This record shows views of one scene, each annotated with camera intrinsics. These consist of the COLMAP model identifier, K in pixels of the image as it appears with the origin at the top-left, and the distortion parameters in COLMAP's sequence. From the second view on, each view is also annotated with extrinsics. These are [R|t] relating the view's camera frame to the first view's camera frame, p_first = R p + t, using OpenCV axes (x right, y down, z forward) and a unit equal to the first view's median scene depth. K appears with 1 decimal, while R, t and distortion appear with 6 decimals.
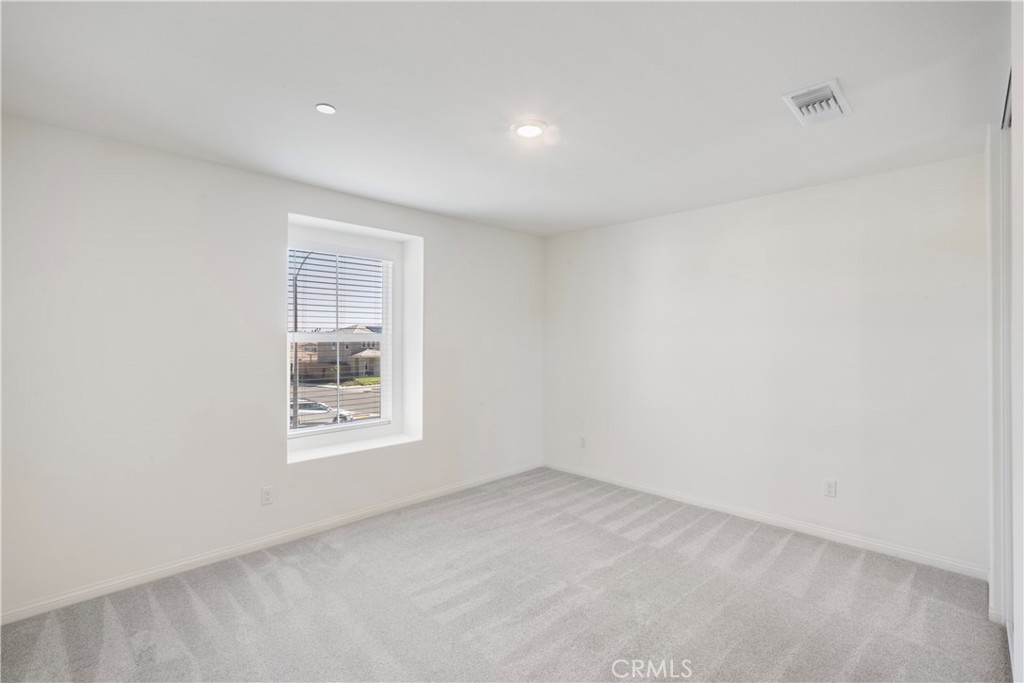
lens RADIAL K [[462.5, 0, 512.0], [0, 462.5, 340.1], [0, 0, 1]] dist [-0.003244, -0.001484]
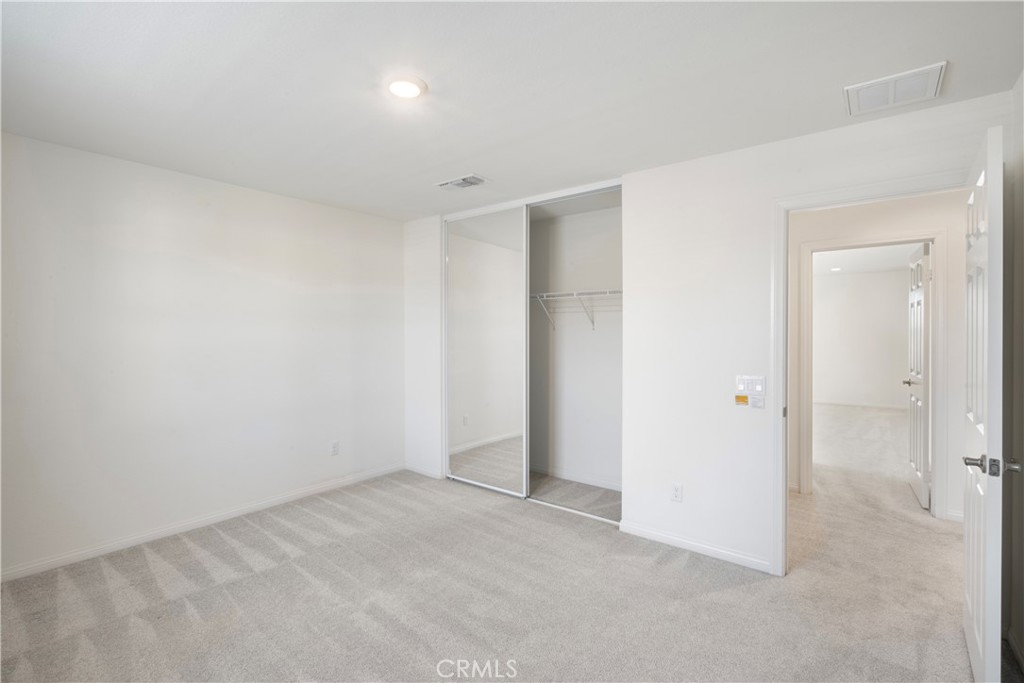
lens RADIAL K [[462.5, 0, 509.2], [0, 462.5, 339.5], [0, 0, 1]] dist [-0.003244, -0.001484]
pose [[-0.090732, -0.018282, 0.995708, -0.584006], [0.008451, 0.999781, 0.019126, 0.005489], [-0.995839, 0.010150, -0.090558, 0.615572]]
